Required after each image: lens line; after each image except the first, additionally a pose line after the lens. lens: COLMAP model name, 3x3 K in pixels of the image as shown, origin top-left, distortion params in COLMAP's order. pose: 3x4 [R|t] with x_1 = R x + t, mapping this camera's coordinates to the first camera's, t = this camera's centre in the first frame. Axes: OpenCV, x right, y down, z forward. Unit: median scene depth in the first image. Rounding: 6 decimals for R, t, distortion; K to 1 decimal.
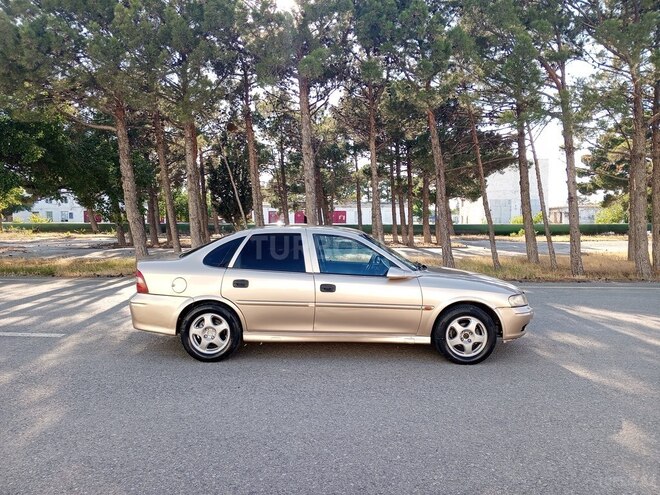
lens RADIAL K [[485.3, 0, 322.0], [0, 485.3, 245.0], [0, 0, 1]] dist [0.003908, -0.005015]
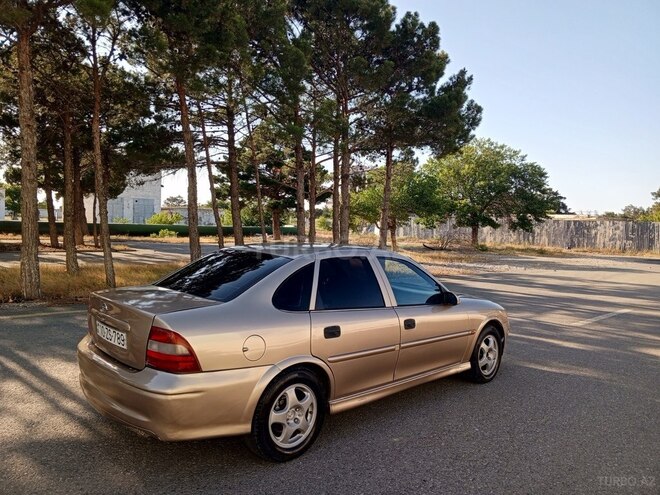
lens RADIAL K [[490.1, 0, 332.0], [0, 490.1, 246.1], [0, 0, 1]] dist [0.001781, -0.009590]
pose [[0.714929, -0.006730, 0.699165, -0.646686], [0.004255, 0.999977, 0.005275, -0.045765], [-0.699184, -0.000797, 0.714941, 0.498137]]
